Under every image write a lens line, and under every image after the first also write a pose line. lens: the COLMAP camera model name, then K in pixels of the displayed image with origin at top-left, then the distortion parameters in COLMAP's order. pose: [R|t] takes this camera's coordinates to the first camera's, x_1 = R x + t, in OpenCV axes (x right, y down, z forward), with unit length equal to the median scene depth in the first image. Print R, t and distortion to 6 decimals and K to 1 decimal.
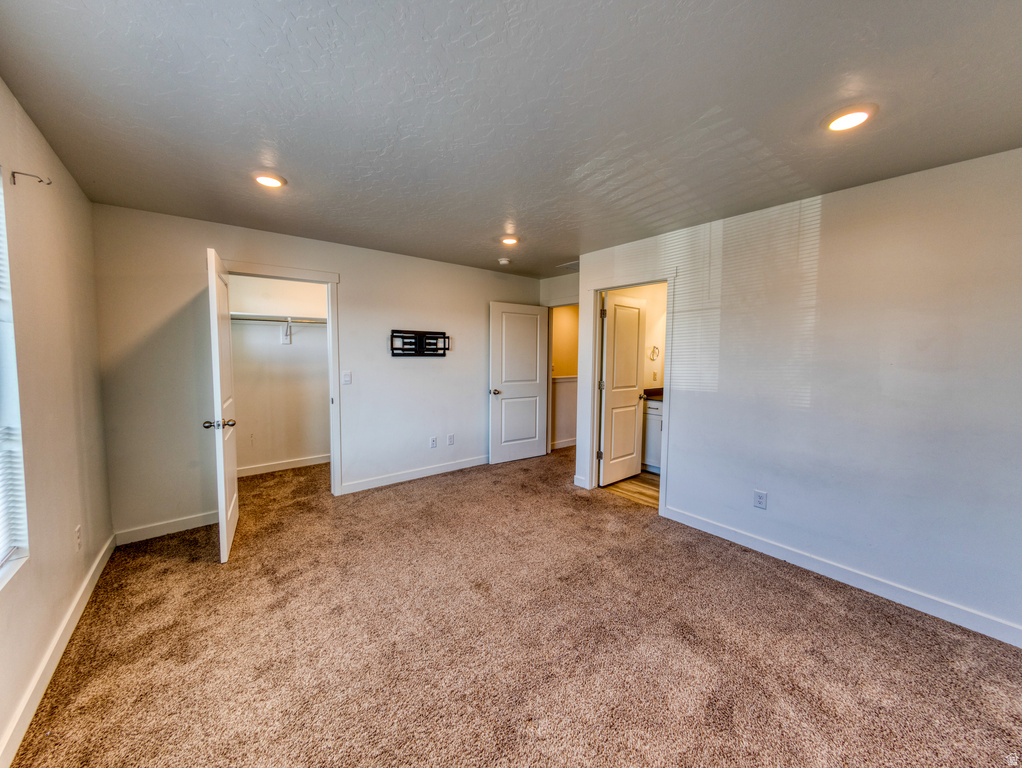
lens RADIAL K [[377.2, 0, 508.8], [0, 377.2, 373.5], [0, 0, 1]] dist [0.000461, 0.000108]
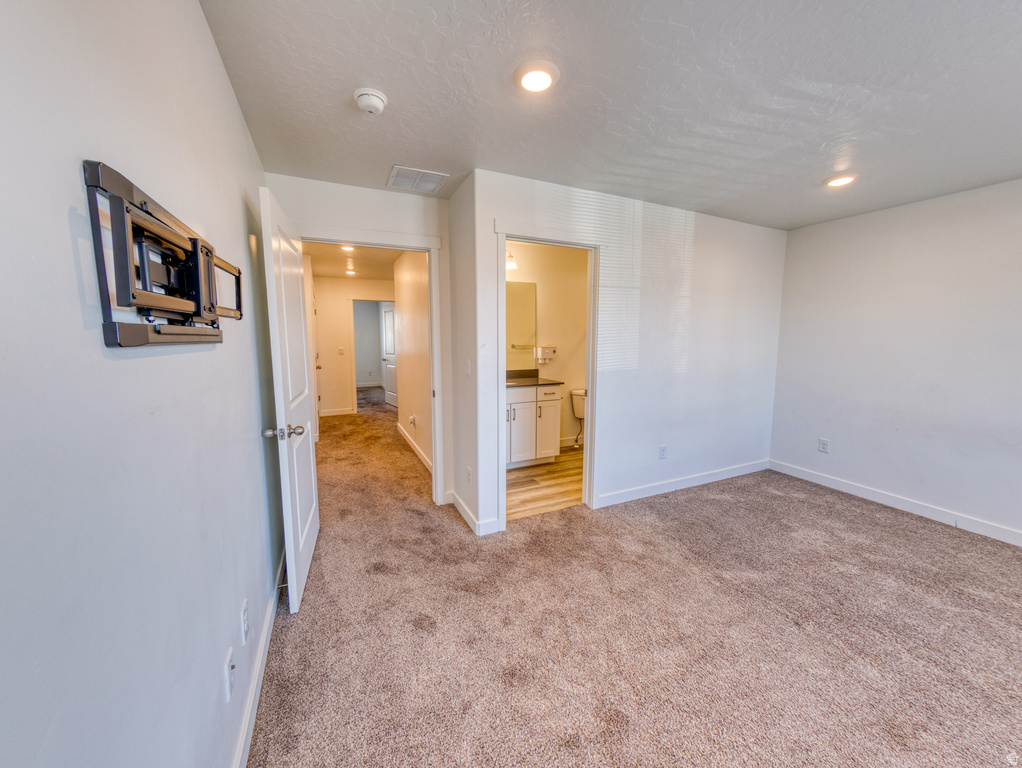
lens RADIAL K [[373.5, 0, 489.7], [0, 373.5, 378.4], [0, 0, 1]] dist [-0.000125, -0.000011]
pose [[0.255675, -0.113174, 0.960116, -0.517700], [0.058658, 0.993111, 0.101443, -0.049472], [-0.964982, 0.030382, 0.260552, 1.030008]]
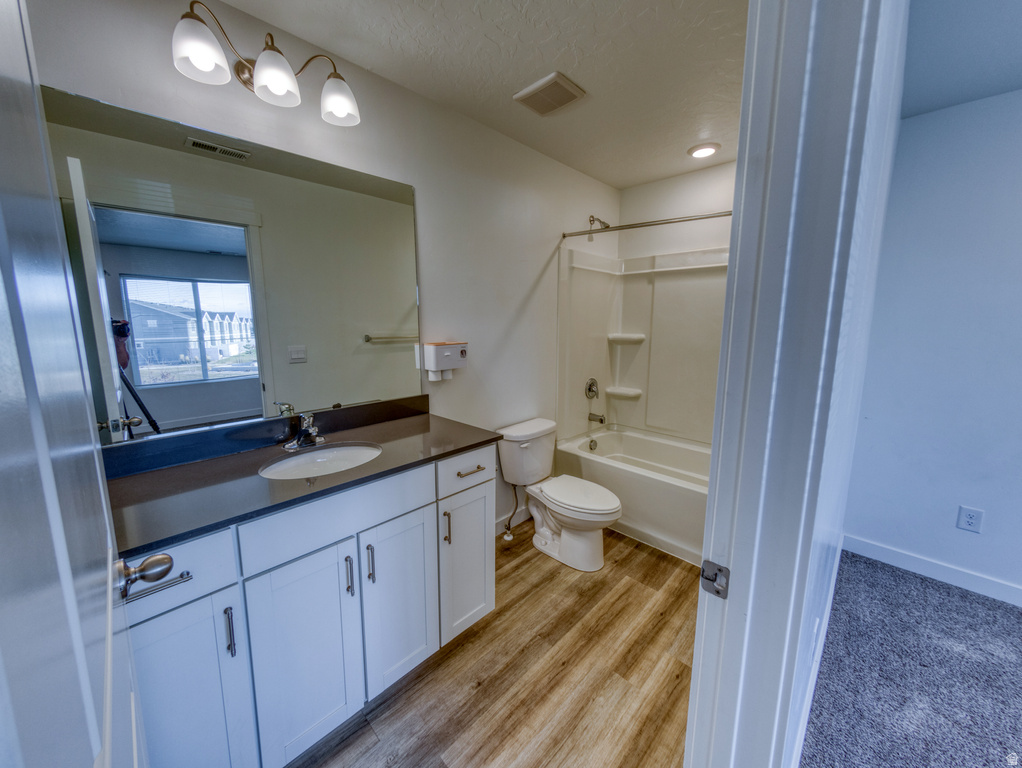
lens RADIAL K [[383.1, 0, 501.1], [0, 383.1, 364.2], [0, 0, 1]] dist [-0.006666, -0.000191]
pose [[-0.130151, -0.128863, 0.983084, 0.275265], [0.054281, 0.989105, 0.136838, -0.057457], [-0.990007, 0.071173, -0.121738, 1.175233]]
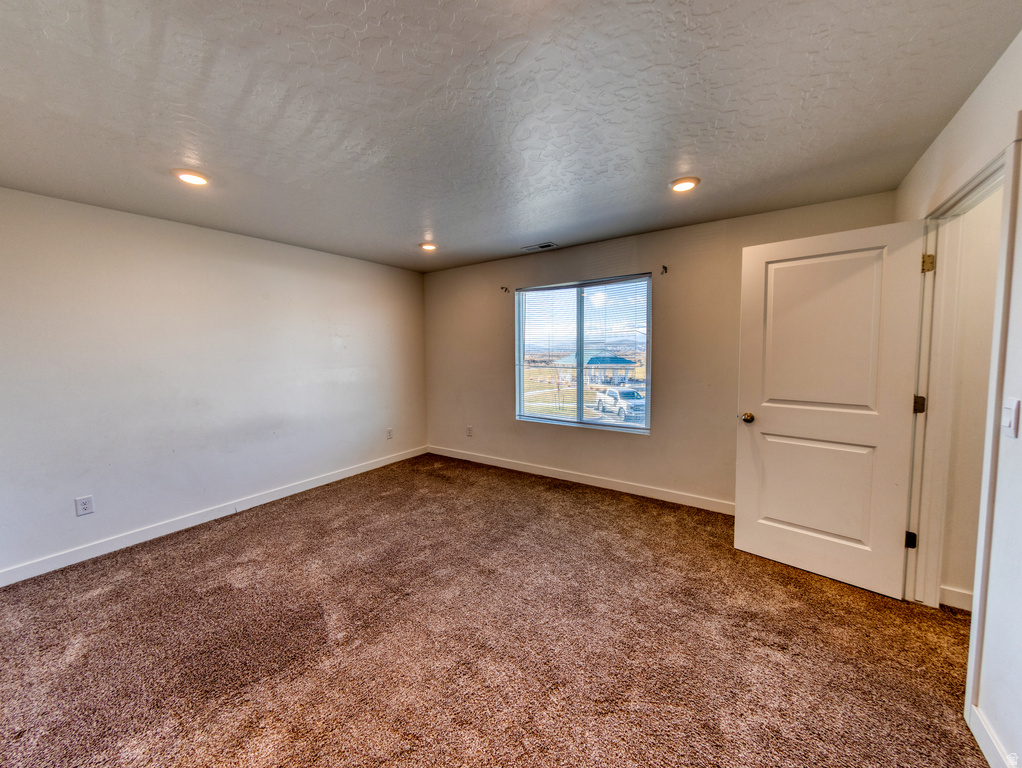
lens RADIAL K [[377.2, 0, 508.8], [0, 377.2, 373.5], [0, 0, 1]] dist [0.000461, 0.000108]
pose [[-0.952266, 0.036370, -0.303096, 0.110477], [-0.004936, 0.990913, 0.134412, -0.082719], [0.305230, 0.129492, -0.943433, 1.380157]]
